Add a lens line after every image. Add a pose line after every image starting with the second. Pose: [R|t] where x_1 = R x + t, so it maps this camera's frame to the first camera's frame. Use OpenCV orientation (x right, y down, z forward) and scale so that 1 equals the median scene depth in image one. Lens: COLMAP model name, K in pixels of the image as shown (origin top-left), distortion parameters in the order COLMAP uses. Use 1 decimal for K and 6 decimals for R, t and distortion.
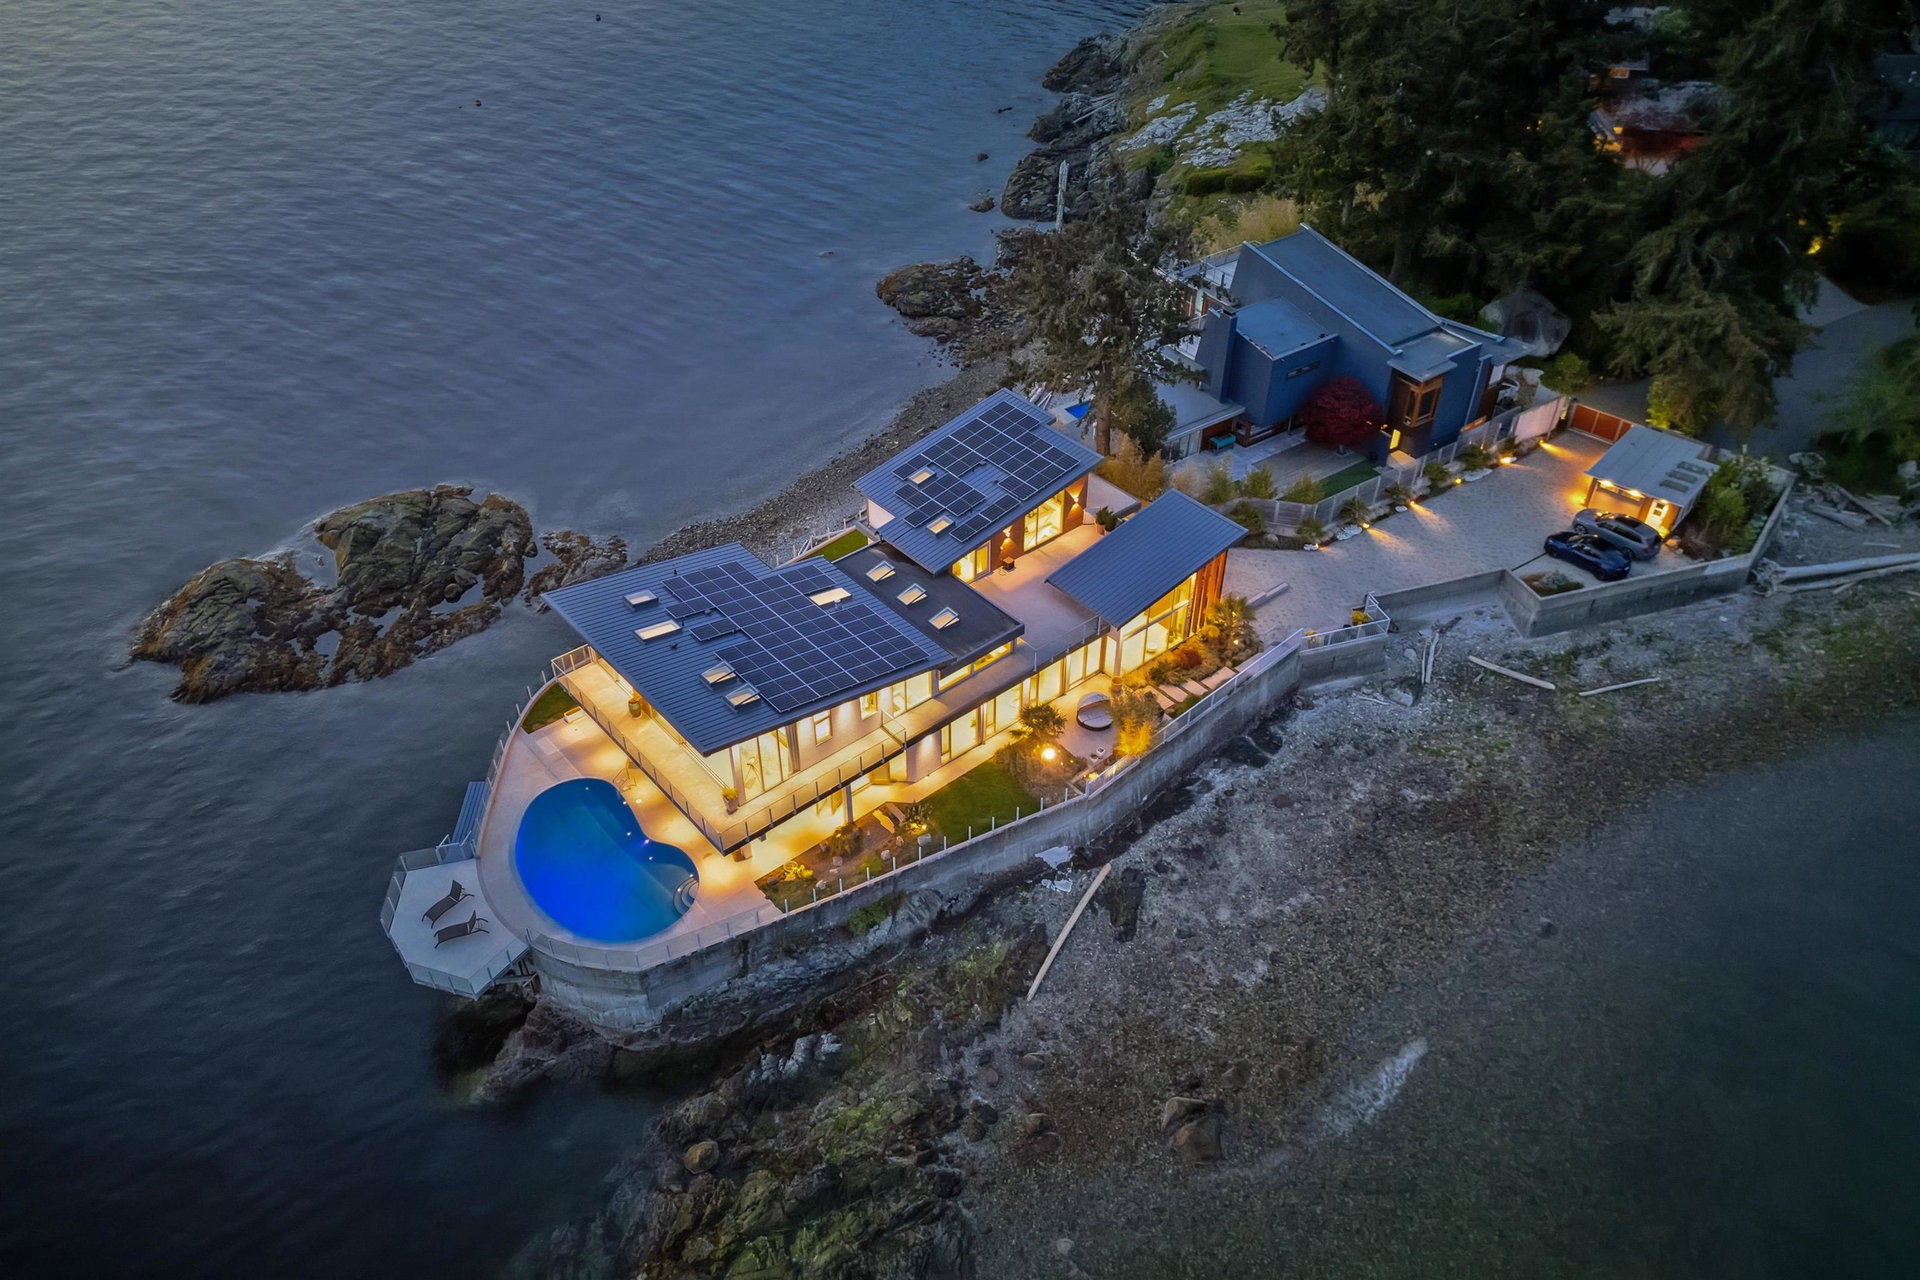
lens RADIAL K [[1325.8, 0, 965.3], [0, 1325.8, 644.9], [0, 0, 1]] dist [0.097266, -0.069815]
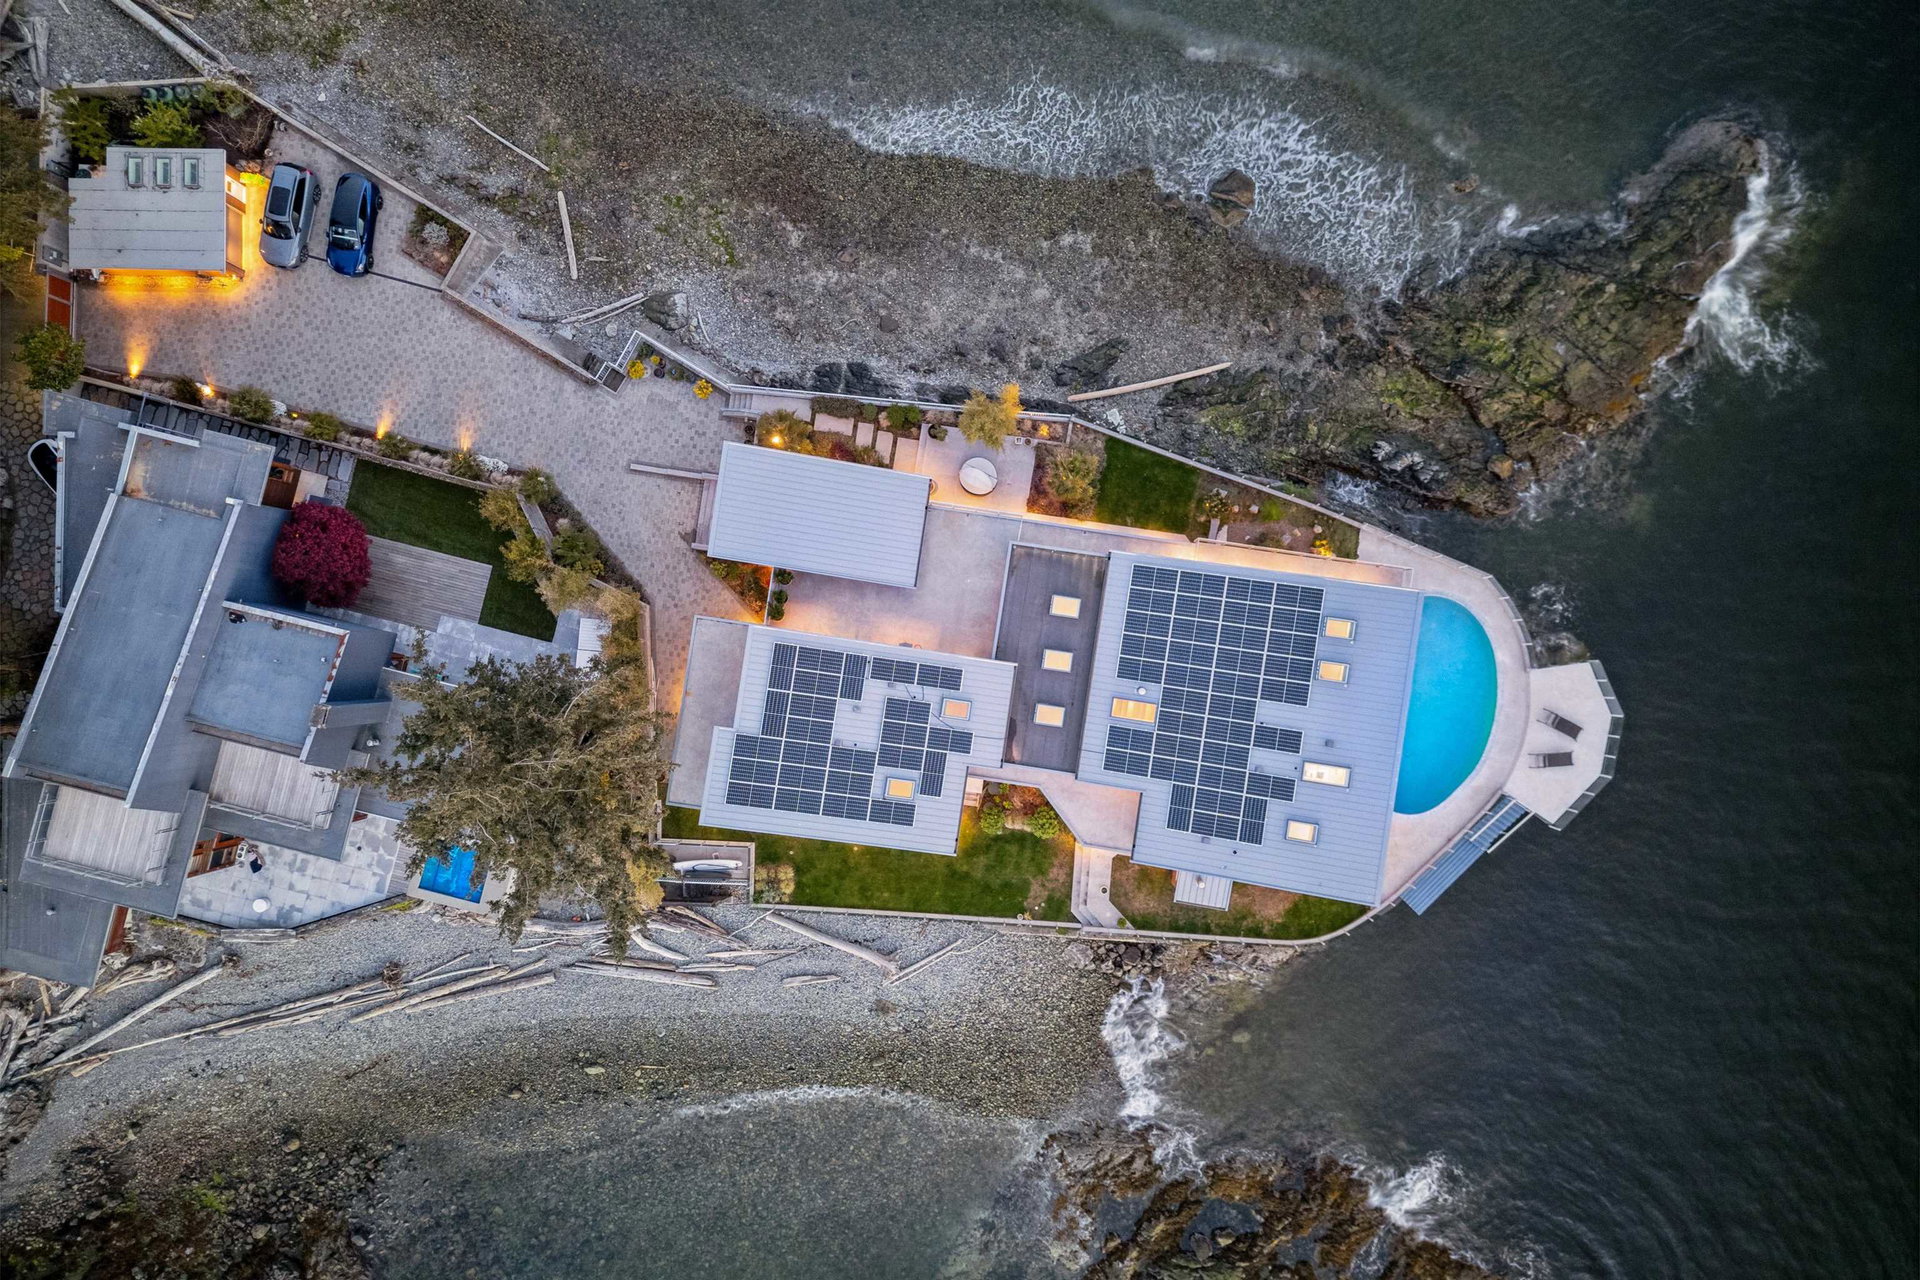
lens RADIAL K [[1325.8, 0, 965.3], [0, 1325.8, 644.9], [0, 0, 1]] dist [0.097266, -0.069815]
pose [[-0.655856, -0.754777, 0.012821, -0.001936], [0.498195, -0.420017, 0.758543, -0.750015], [-0.567146, 0.503882, 0.651497, 0.422522]]
